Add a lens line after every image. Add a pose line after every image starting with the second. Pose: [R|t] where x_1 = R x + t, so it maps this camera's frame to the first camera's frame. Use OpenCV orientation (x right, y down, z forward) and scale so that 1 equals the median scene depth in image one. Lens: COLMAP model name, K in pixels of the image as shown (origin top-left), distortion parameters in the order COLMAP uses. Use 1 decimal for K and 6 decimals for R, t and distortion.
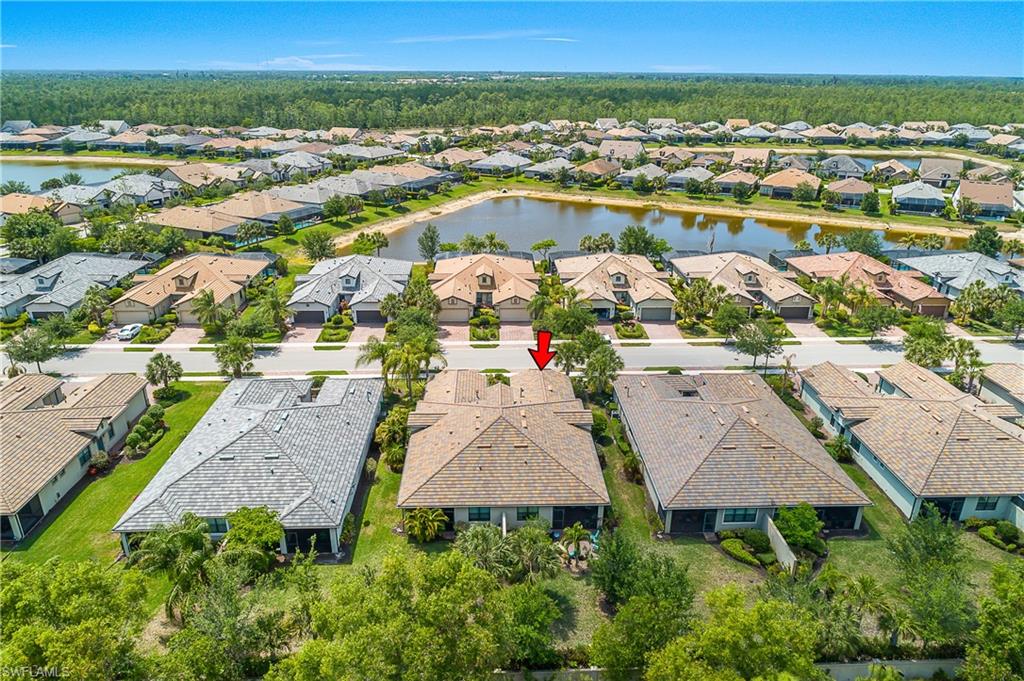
lens RADIAL K [[673.5, 0, 512.0], [0, 673.5, 340.5], [0, 0, 1]] dist [-0.004737, -0.000738]
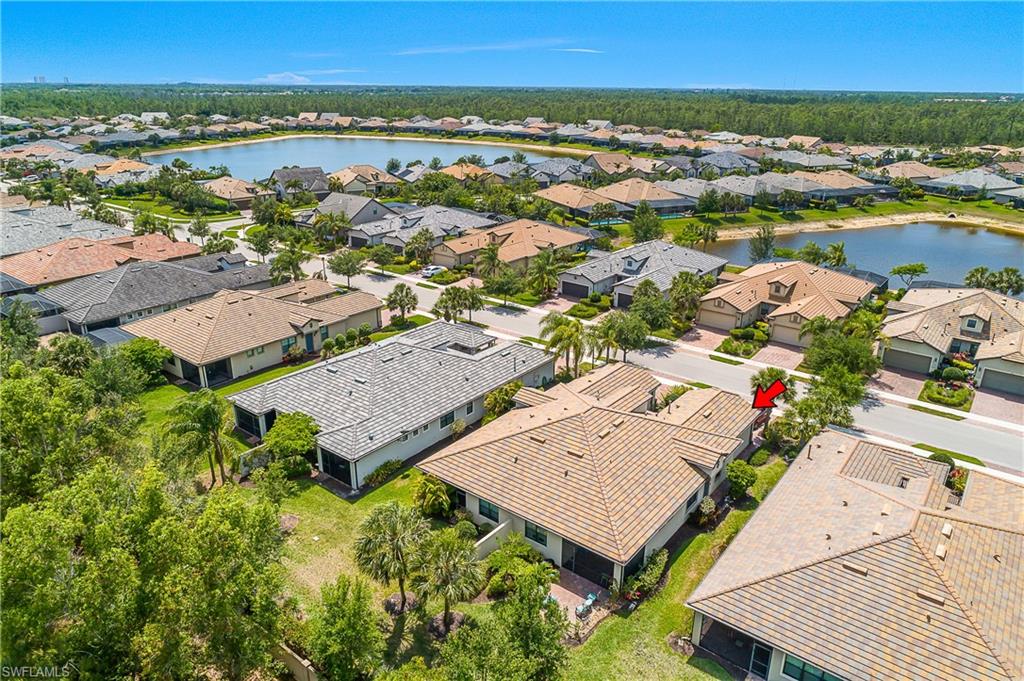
lens RADIAL K [[673.5, 0, 512.0], [0, 673.5, 340.5], [0, 0, 1]] dist [-0.004737, -0.000738]
pose [[0.771838, 0.230741, -0.592473, 0.208878], [-0.243324, 0.968085, 0.060036, -0.000847], [0.587417, 0.097825, 0.803350, 0.165929]]
